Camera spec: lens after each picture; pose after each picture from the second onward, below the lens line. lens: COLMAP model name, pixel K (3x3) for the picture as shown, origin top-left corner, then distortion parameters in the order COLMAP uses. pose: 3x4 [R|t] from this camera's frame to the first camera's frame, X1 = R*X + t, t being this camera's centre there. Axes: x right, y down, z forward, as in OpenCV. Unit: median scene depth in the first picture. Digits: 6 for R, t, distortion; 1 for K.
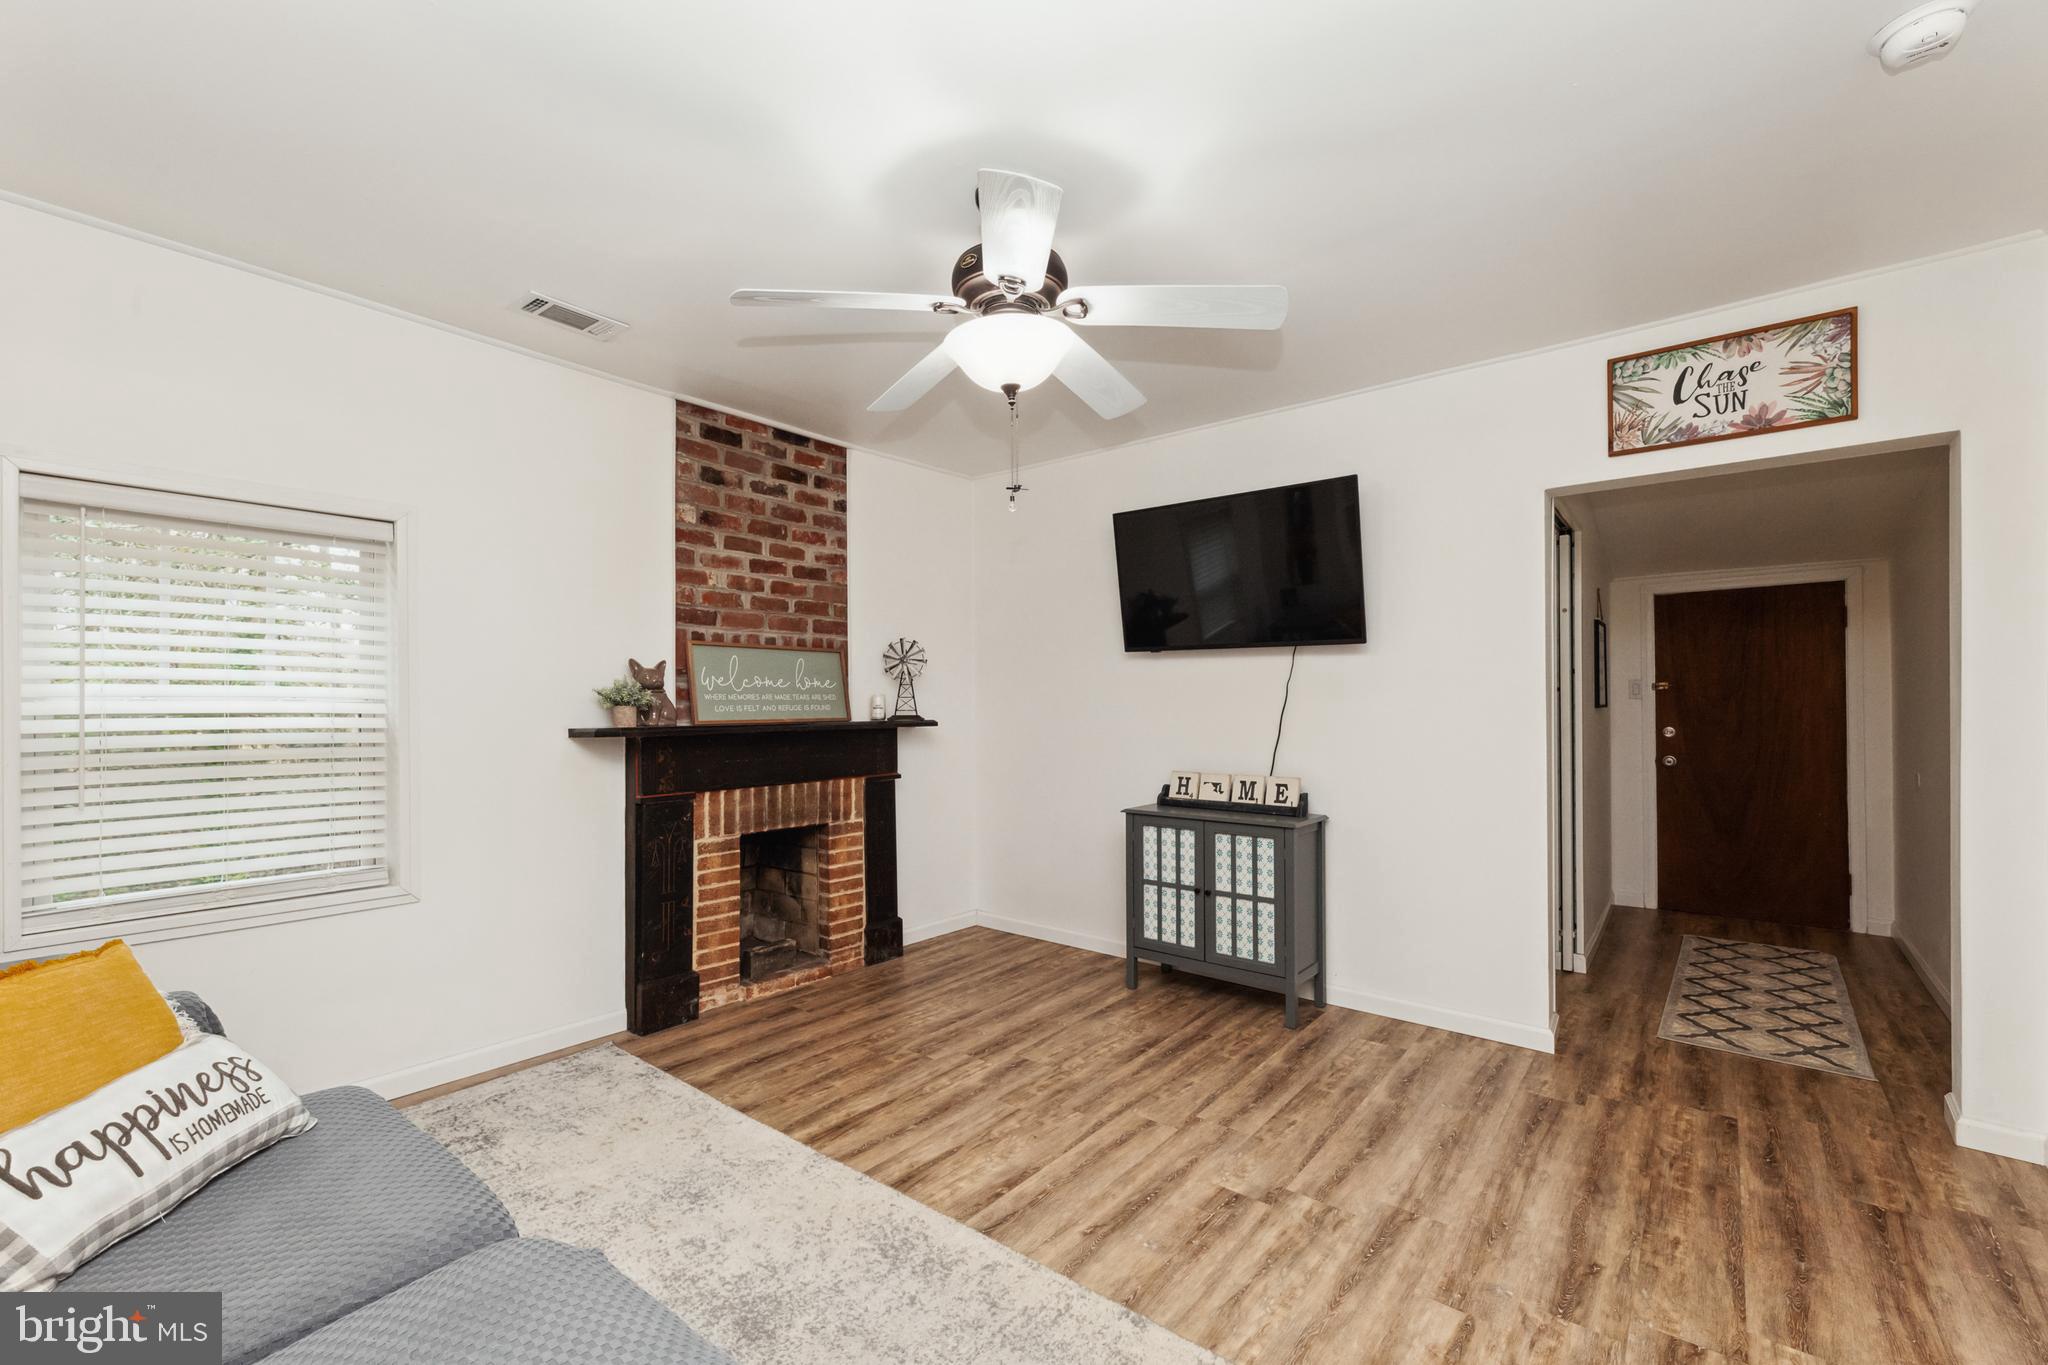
lens RADIAL K [[849.1, 0, 1021.4], [0, 849.1, 696.6], [0, 0, 1]] dist [0.002057, 0.000009]
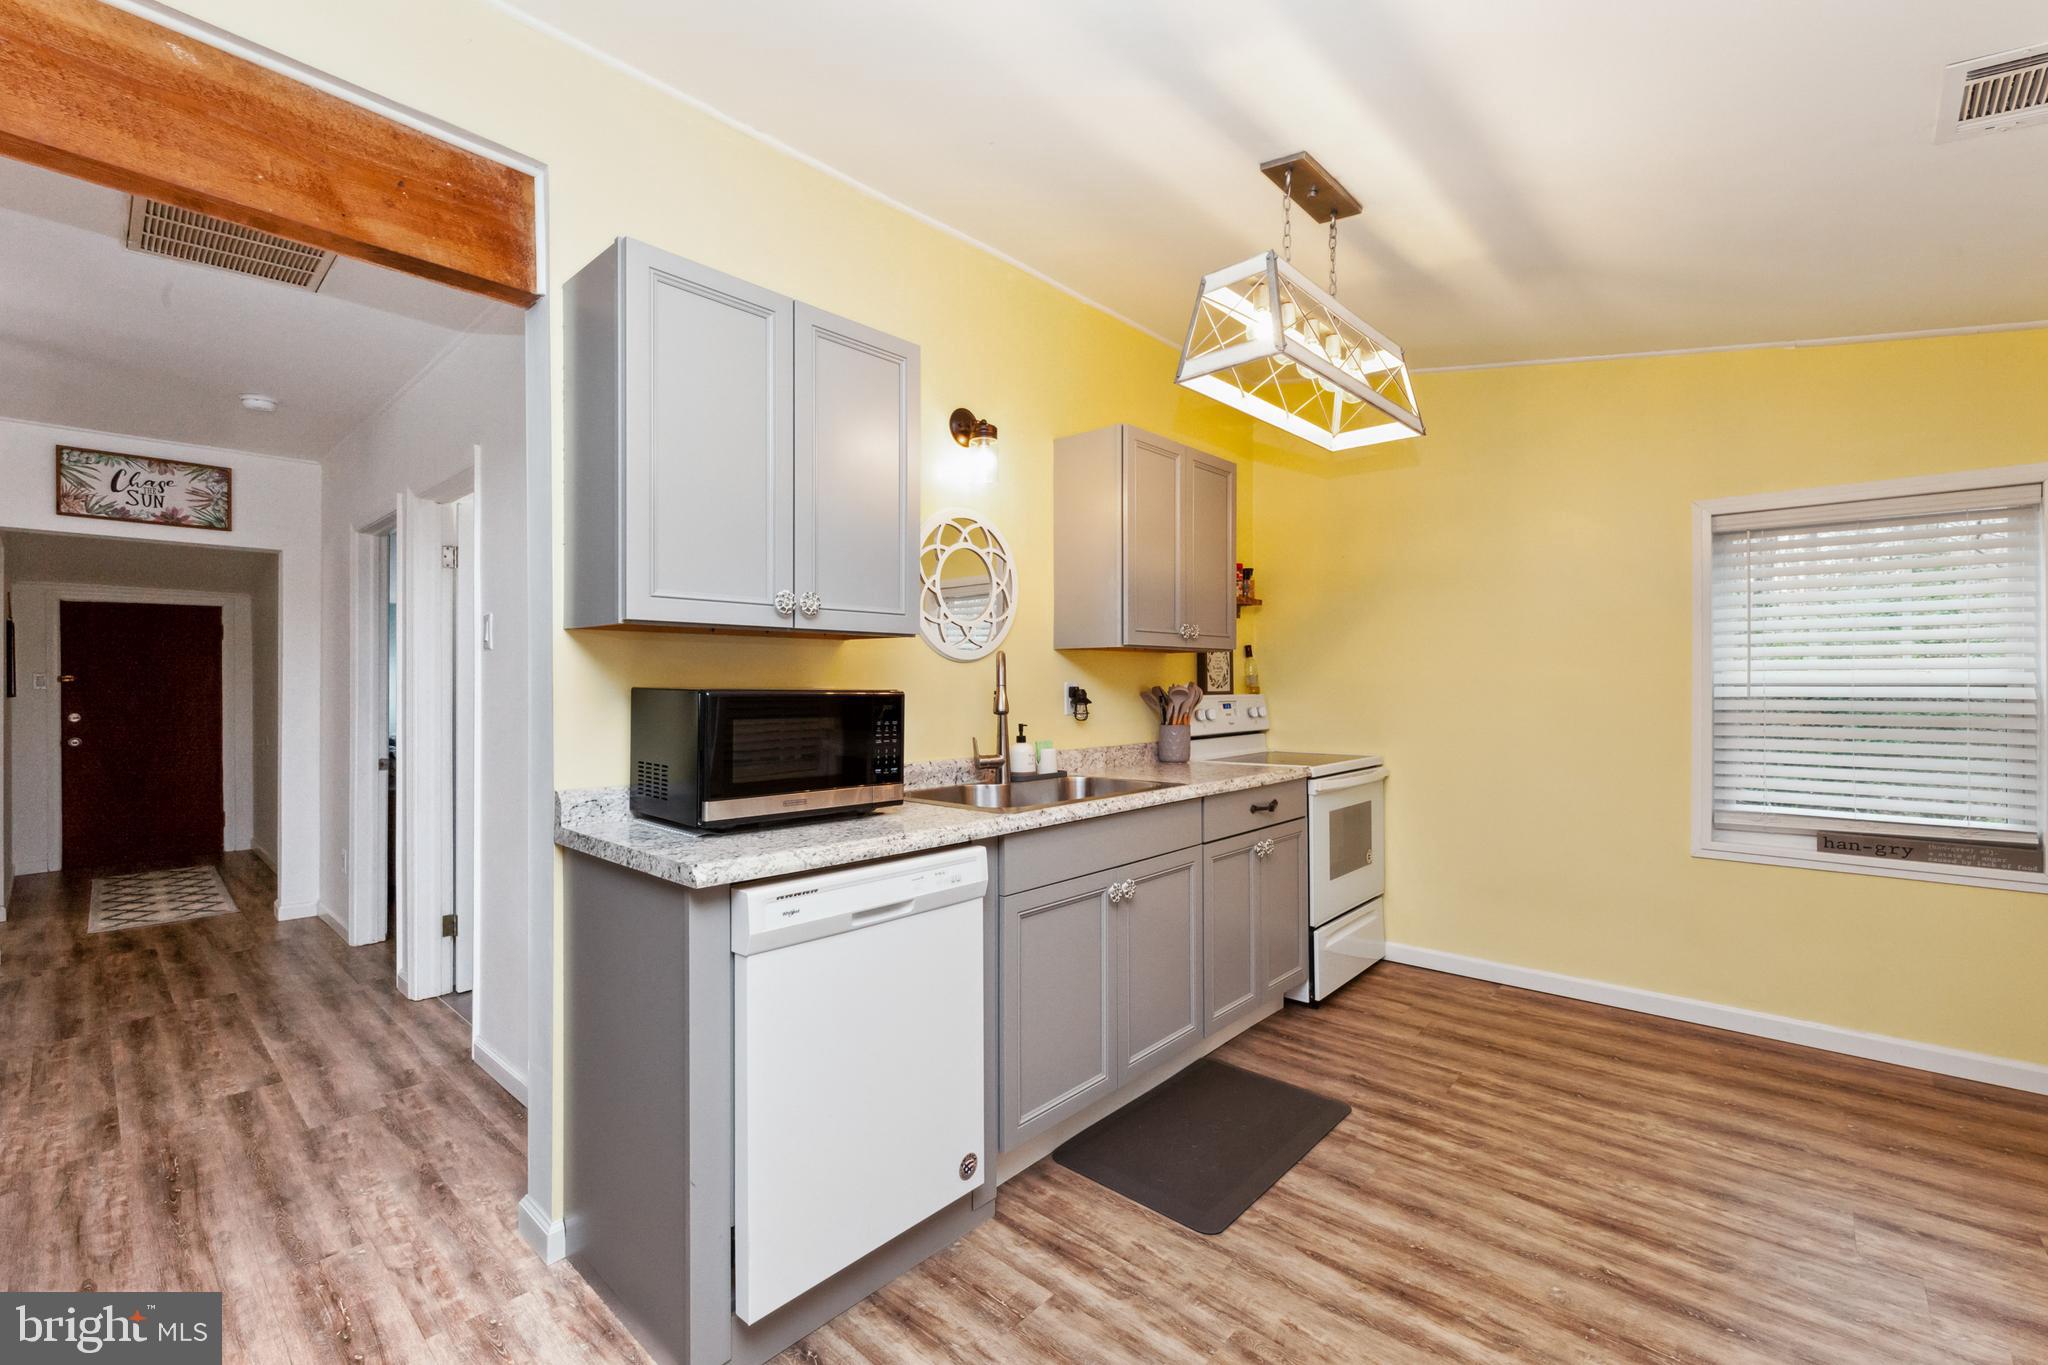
lens RADIAL K [[859.6, 0, 1028.4], [0, 859.6, 684.0], [0, 0, 1]] dist [0.004189, -0.001948]
pose [[0.046800, 0.004960, 0.998892, -0.527008], [-0.001575, 0.999987, -0.004891, -0.000934], [-0.998903, -0.001344, 0.046807, -0.537502]]
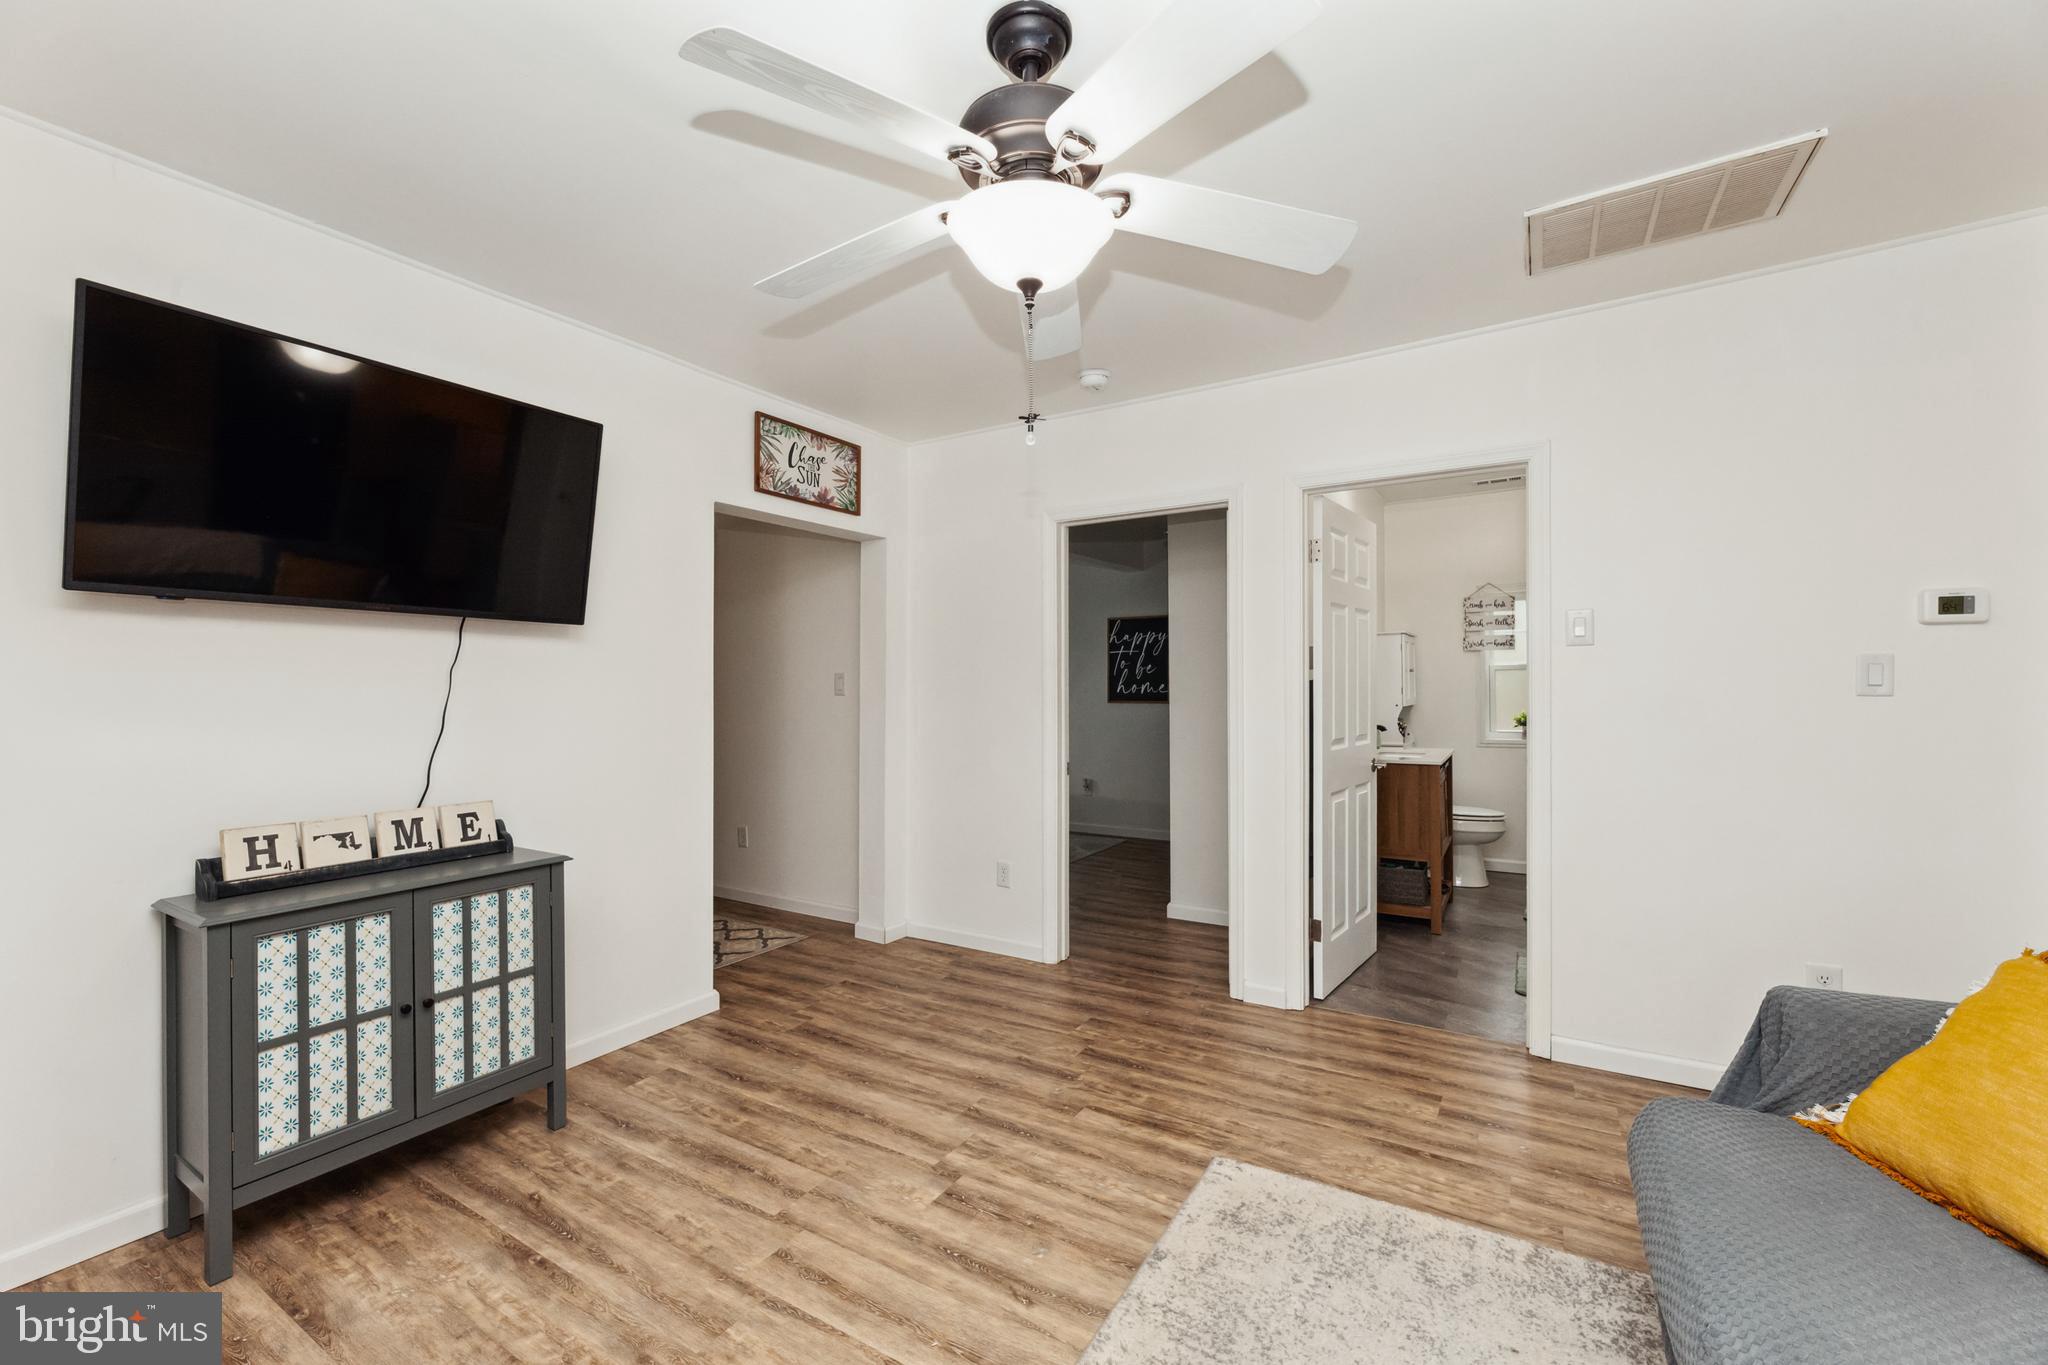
lens RADIAL K [[849.1, 0, 1030.2], [0, 849.1, 666.6], [0, 0, 1]] dist [0.002057, 0.000009]
pose [[-0.138143, 0.025889, 0.990074, -0.463872], [0.005171, 0.999664, -0.025419, 0.002191], [-0.990399, 0.001608, -0.138231, 0.645065]]
